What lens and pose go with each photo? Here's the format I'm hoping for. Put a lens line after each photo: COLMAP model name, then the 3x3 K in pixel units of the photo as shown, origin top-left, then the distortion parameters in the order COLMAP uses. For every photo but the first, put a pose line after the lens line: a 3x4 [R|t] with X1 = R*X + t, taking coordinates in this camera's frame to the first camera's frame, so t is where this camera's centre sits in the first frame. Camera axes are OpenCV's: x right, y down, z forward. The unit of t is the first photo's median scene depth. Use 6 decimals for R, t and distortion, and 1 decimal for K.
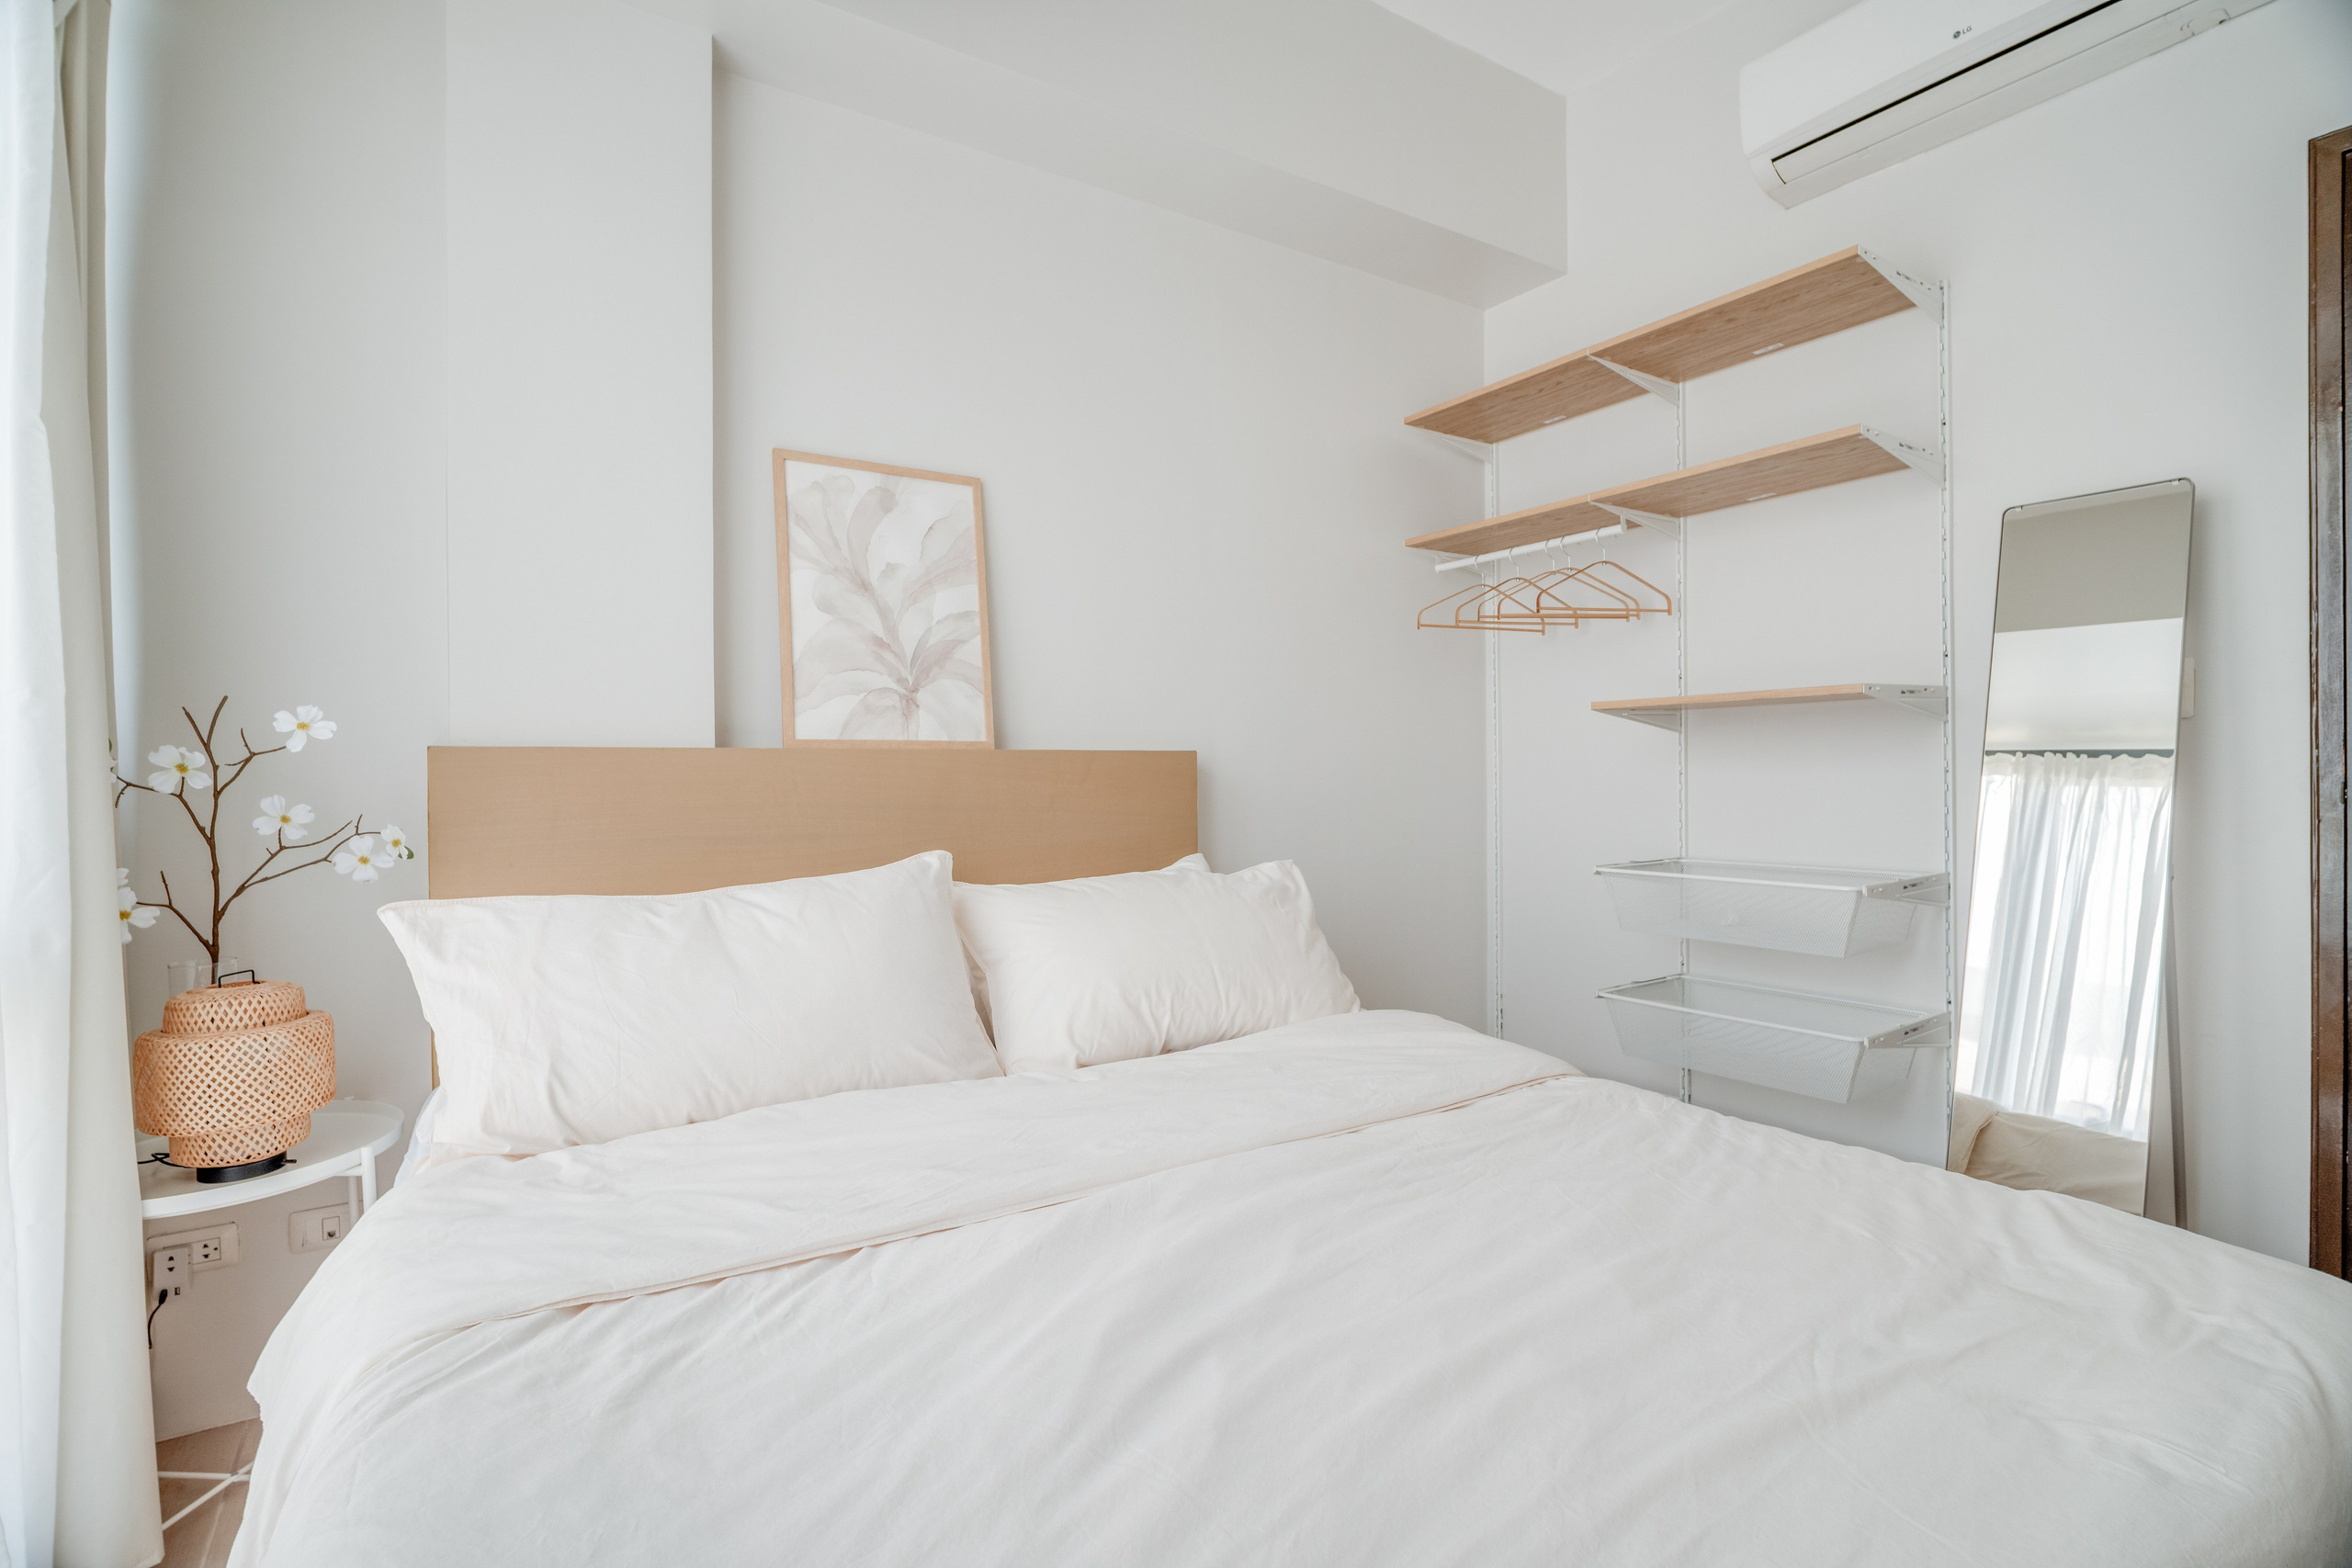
lens RADIAL K [[1084.9, 0, 1177.4], [0, 1084.9, 786.7], [0, 0, 1]] dist [-0.000516, -0.000014]
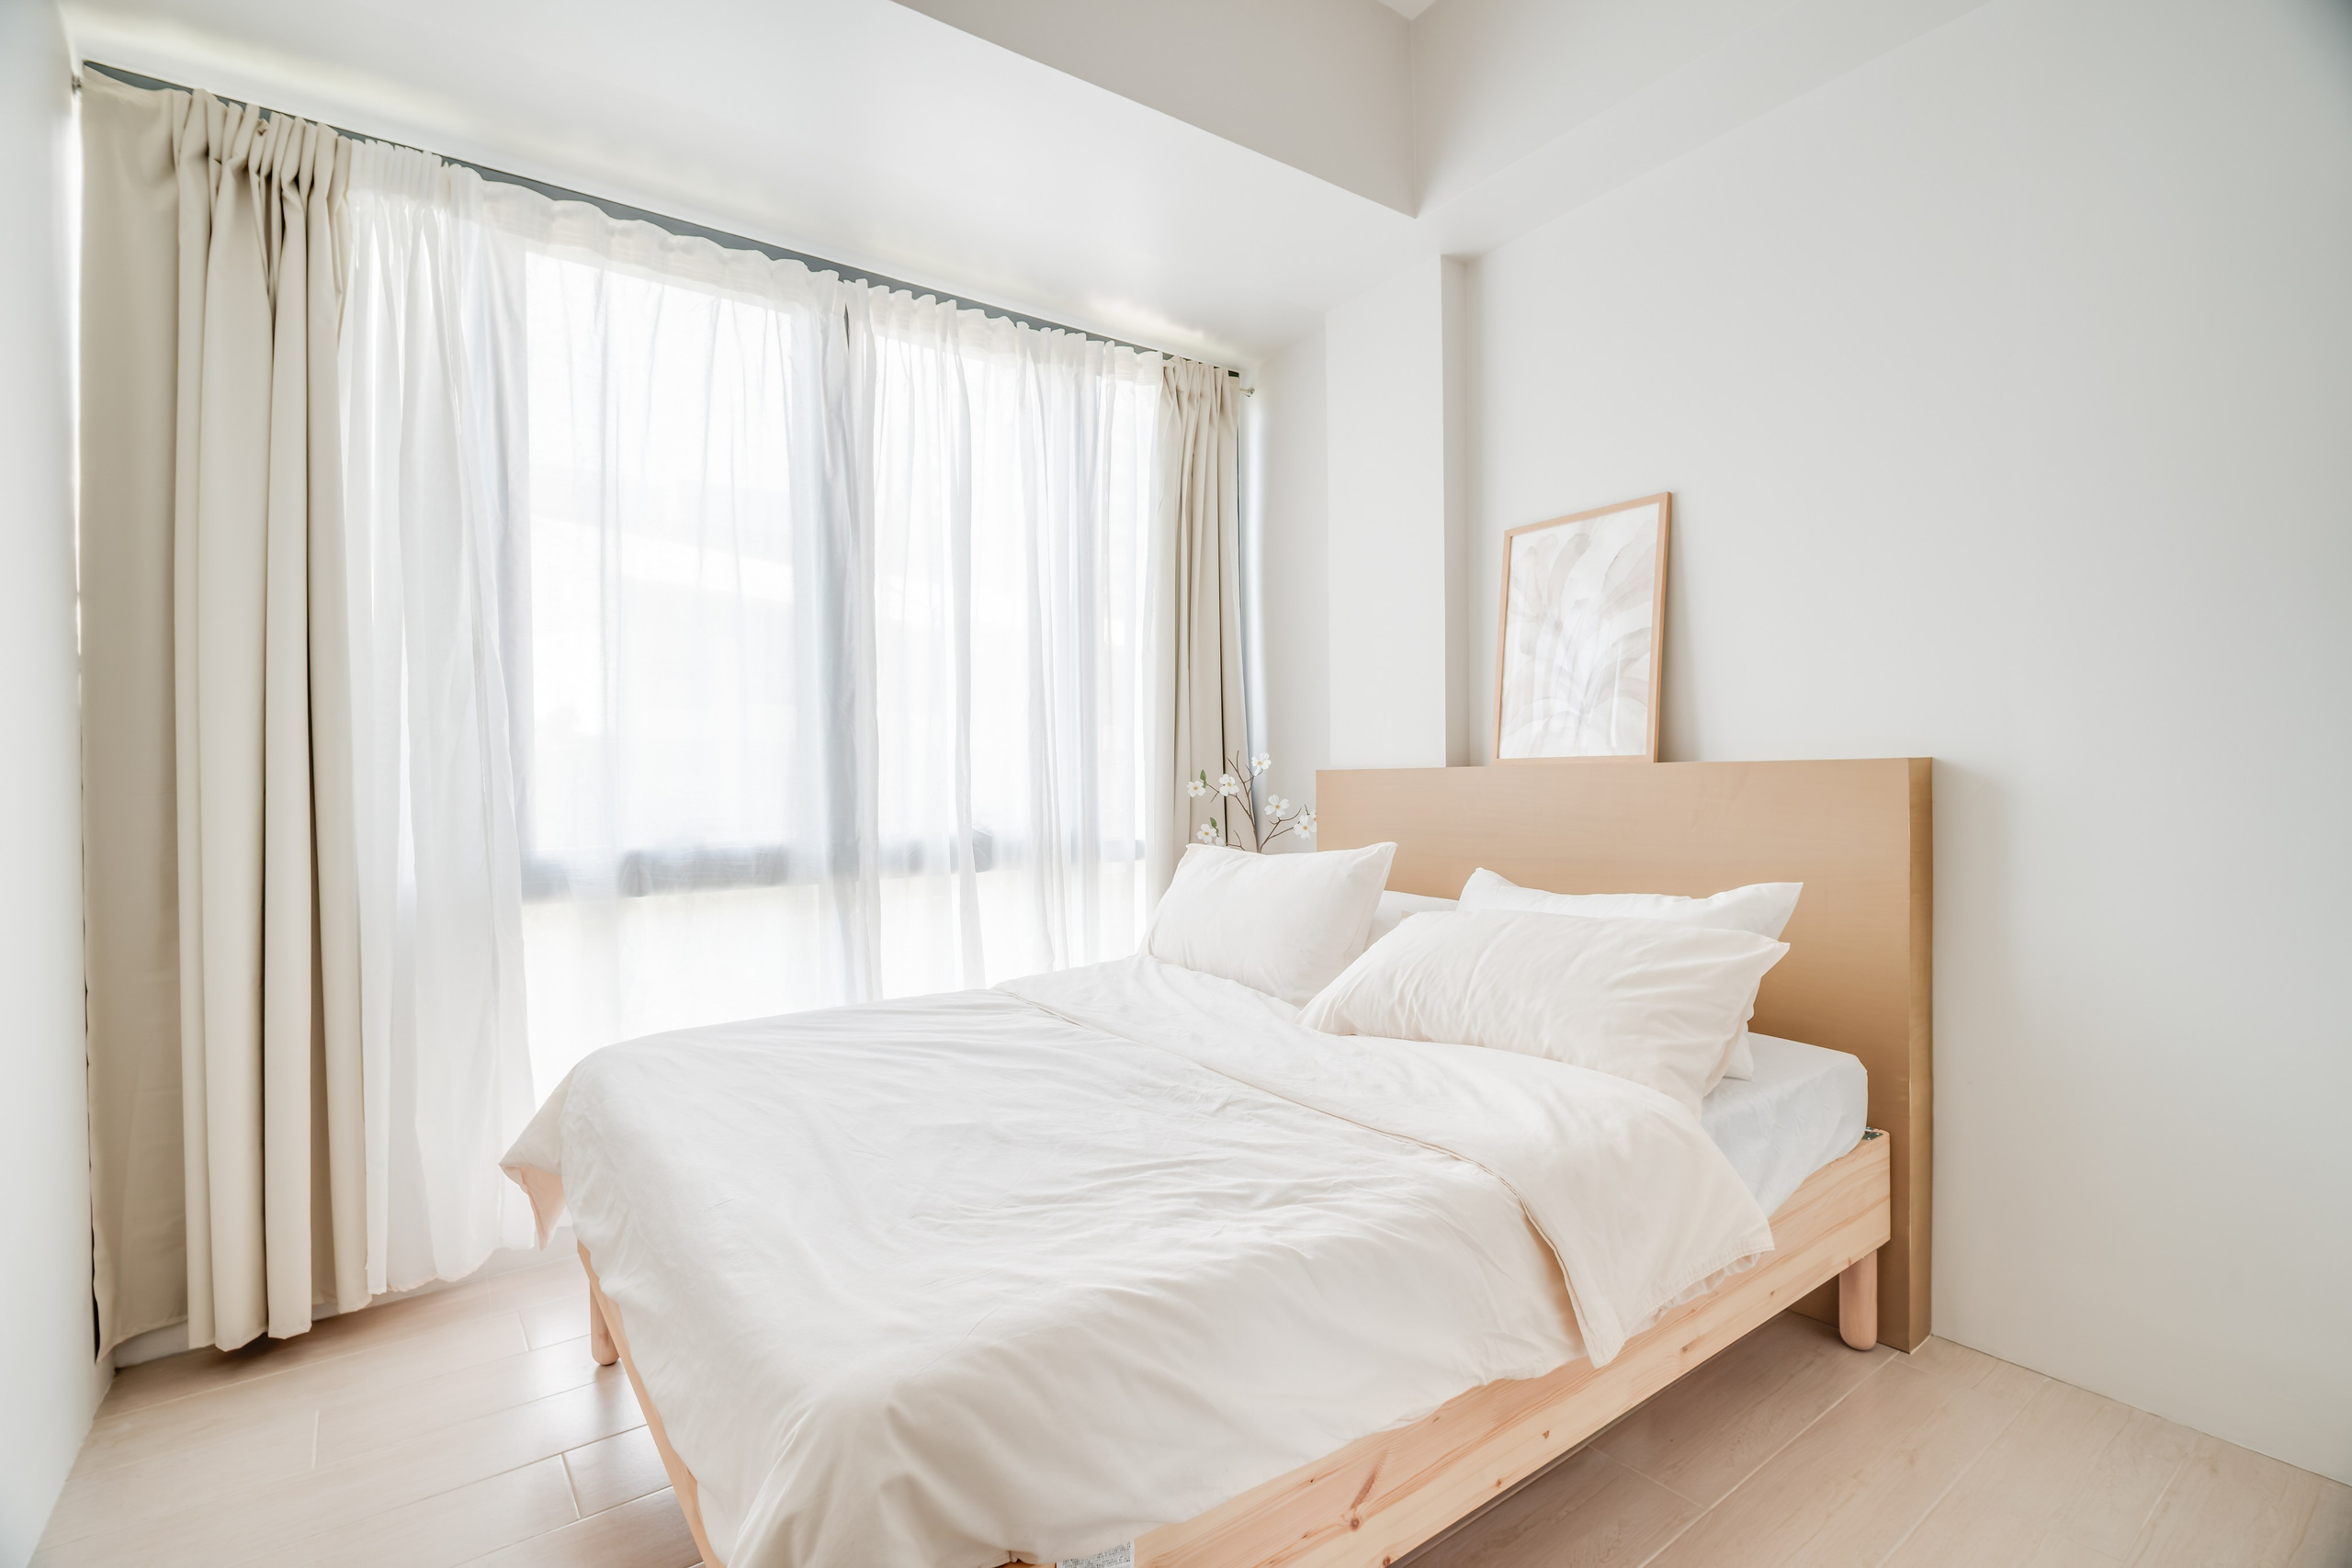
lens RADIAL K [[1084.9, 0, 1178.7], [0, 1084.9, 782.8], [0, 0, 1]] dist [-0.000516, -0.000014]
pose [[0.014054, 0.010005, -0.999851, 0.870892], [-0.006782, 0.999928, 0.009910, -0.024664], [0.999878, 0.006641, 0.014120, 0.578225]]
